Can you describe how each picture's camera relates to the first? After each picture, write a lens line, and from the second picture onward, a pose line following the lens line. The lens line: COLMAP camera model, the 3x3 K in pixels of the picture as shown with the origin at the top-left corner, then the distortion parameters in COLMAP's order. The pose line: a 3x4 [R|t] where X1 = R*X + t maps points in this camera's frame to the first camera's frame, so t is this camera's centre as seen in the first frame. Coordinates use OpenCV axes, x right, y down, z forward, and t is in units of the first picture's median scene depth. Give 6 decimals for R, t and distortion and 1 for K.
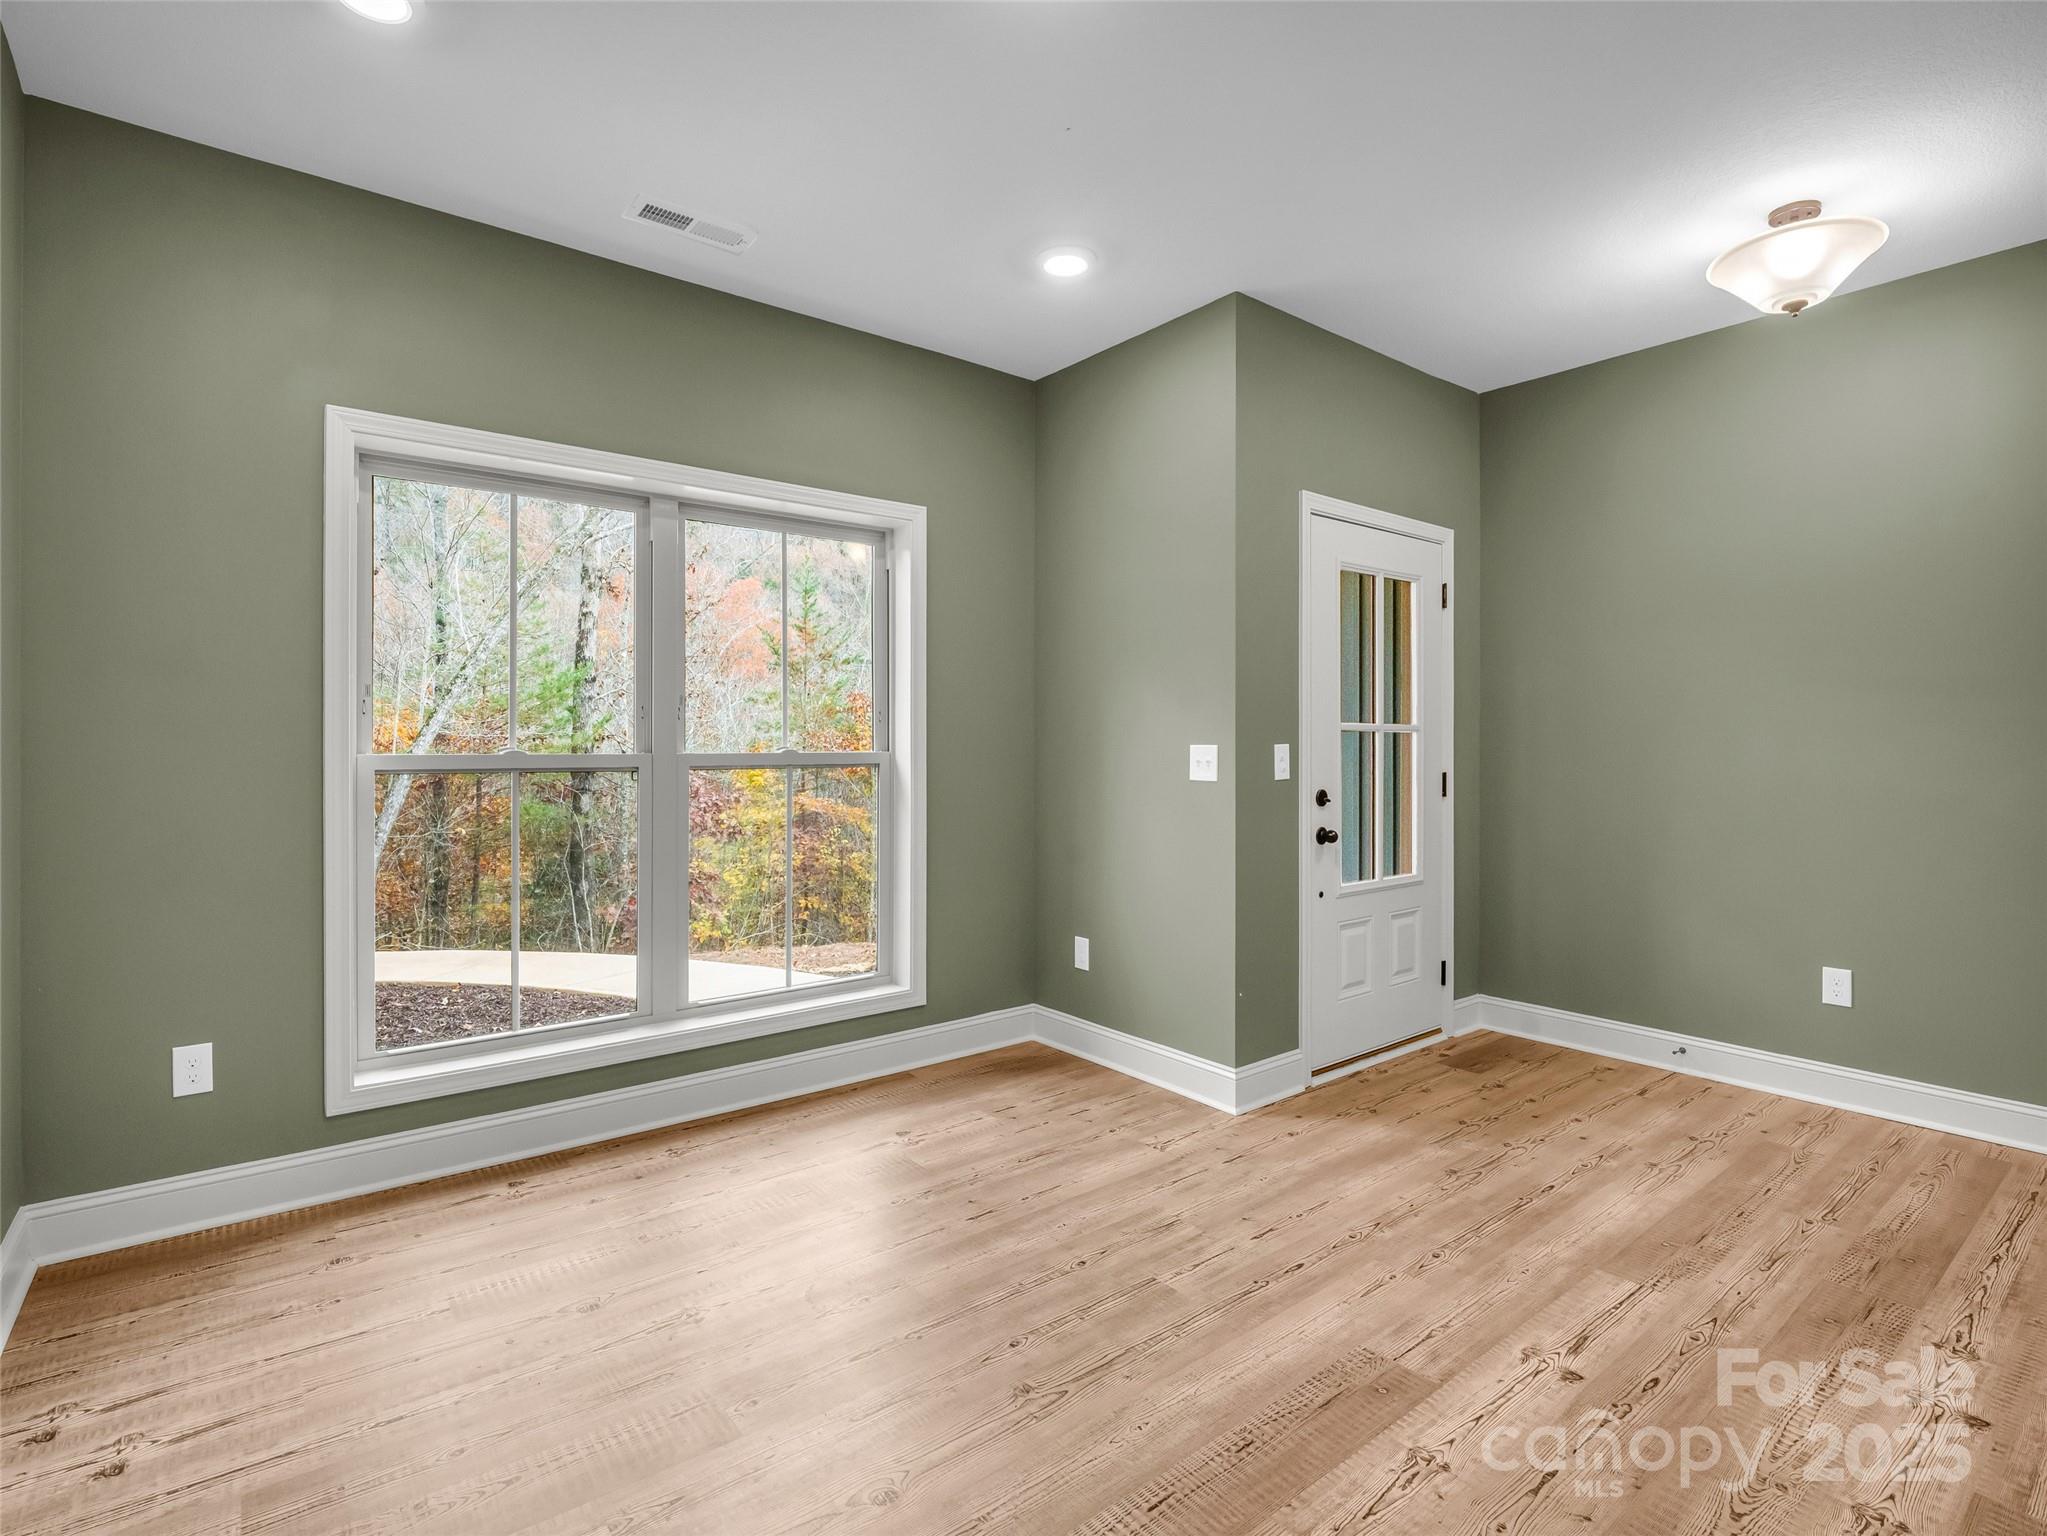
lens RADIAL K [[1024.3, 0, 1029.4], [0, 1024.3, 756.2], [0, 0, 1]] dist [-0.017416, 0.002485]
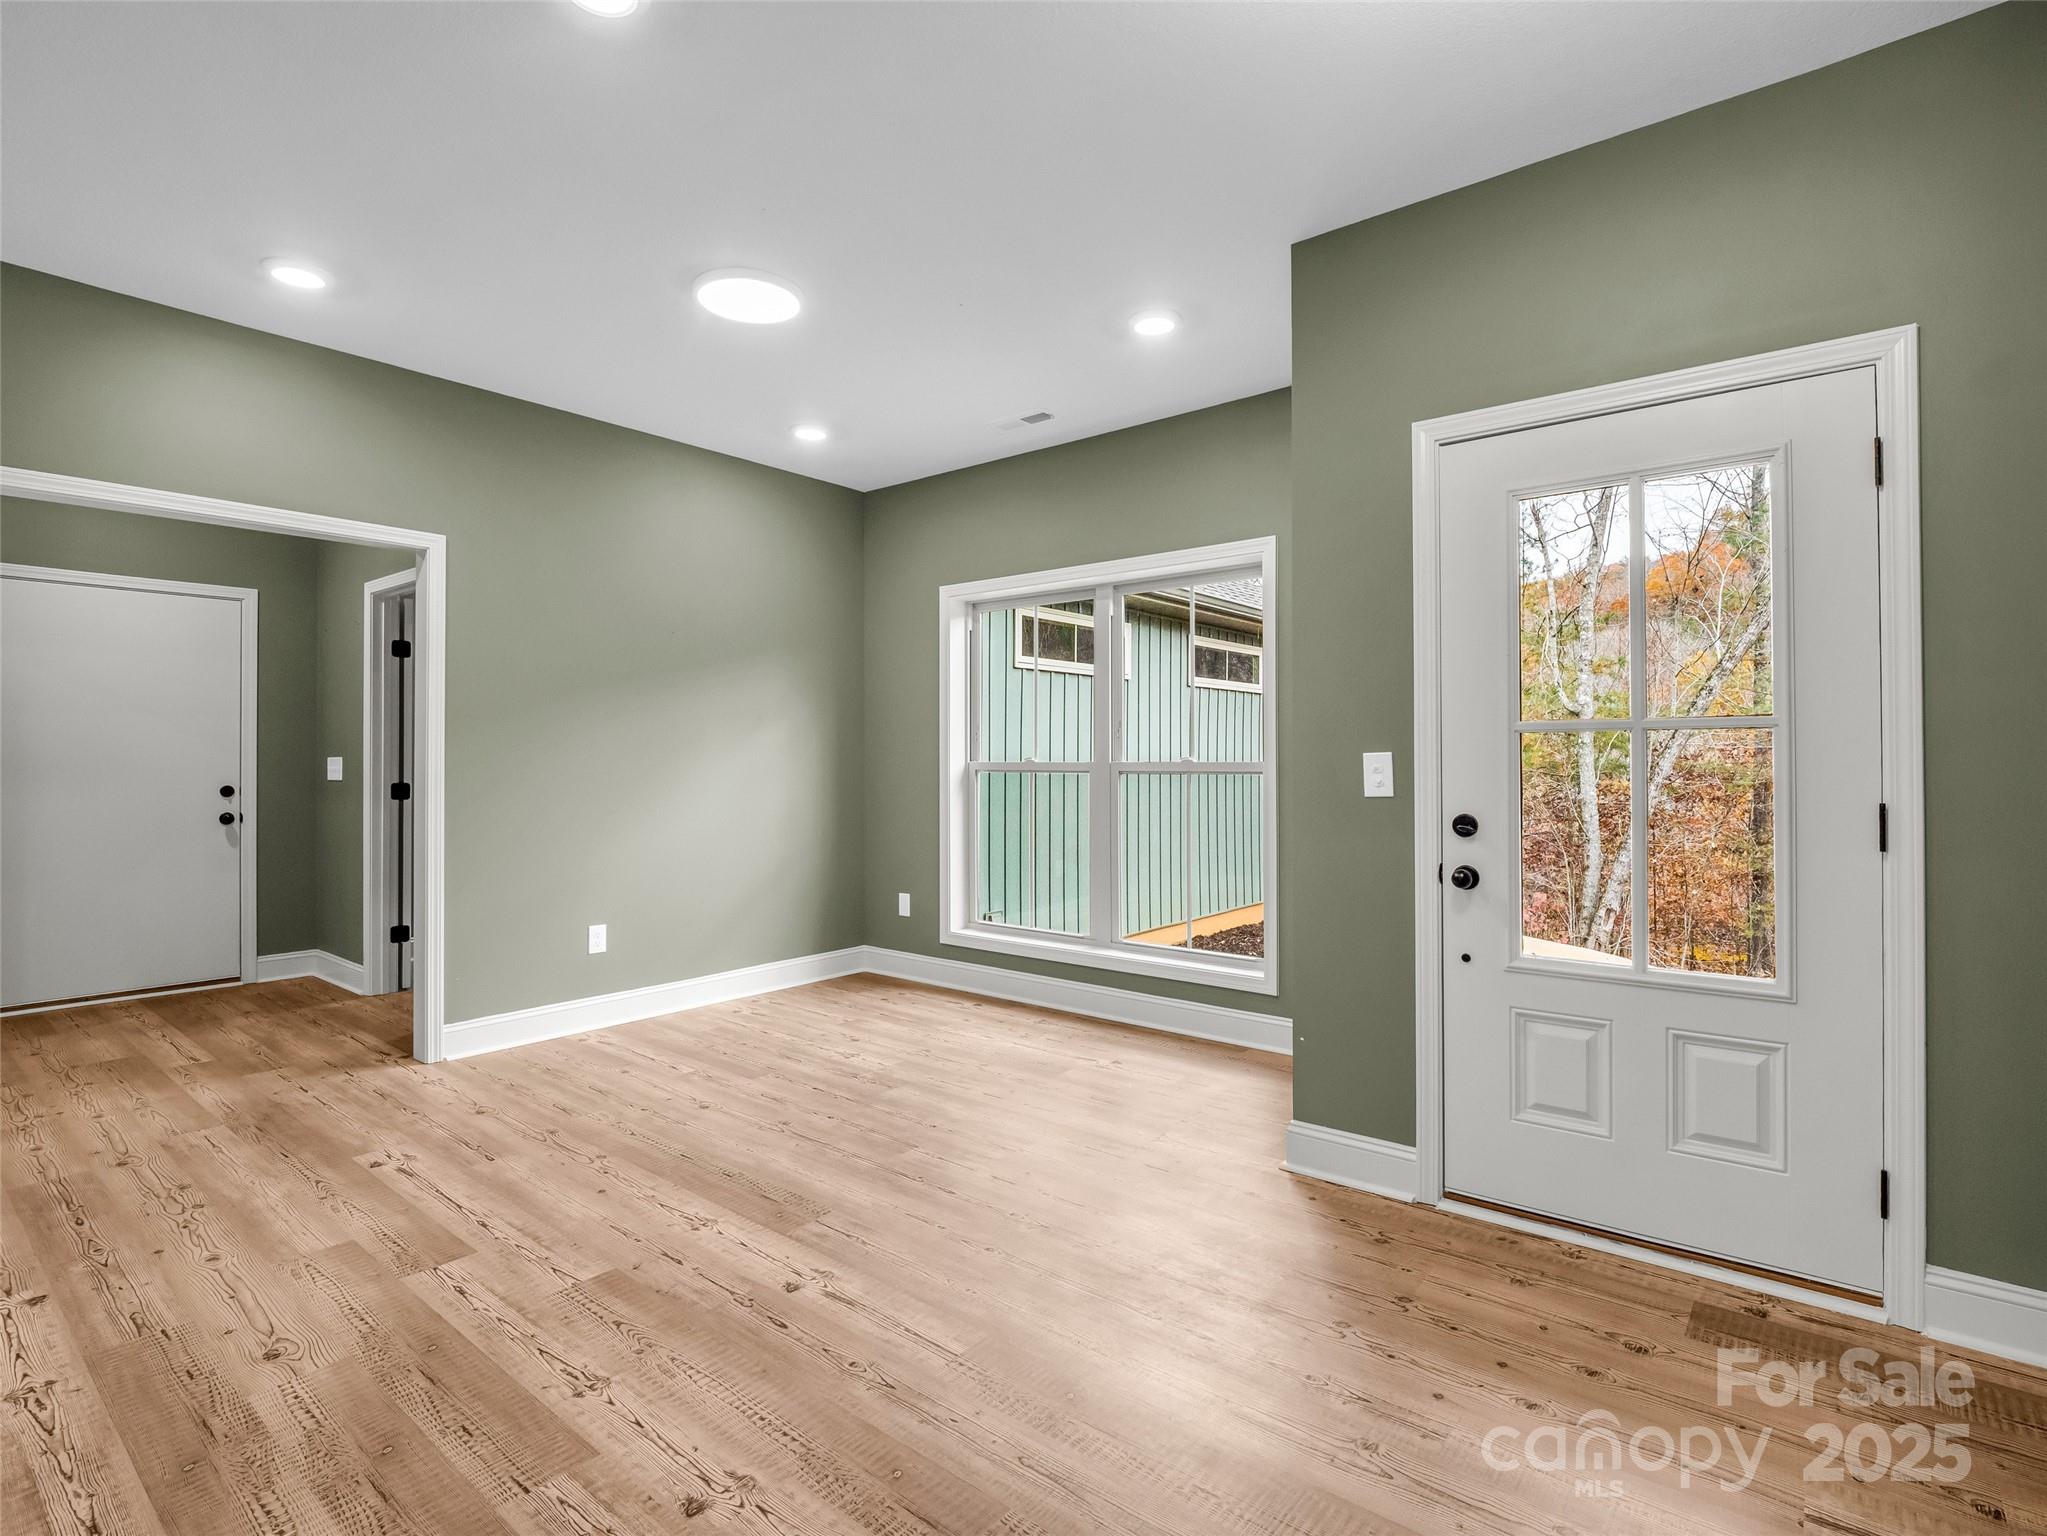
lens RADIAL K [[1002.7, 0, 1028.5], [0, 1002.7, 751.2], [0, 0, 1]] dist [-0.016429, 0.000018]
pose [[0.212451, -0.008386, -0.977136, 0.961095], [-0.008814, 0.999906, -0.010497, -0.002223], [0.977132, 0.010843, 0.212357, 0.562515]]
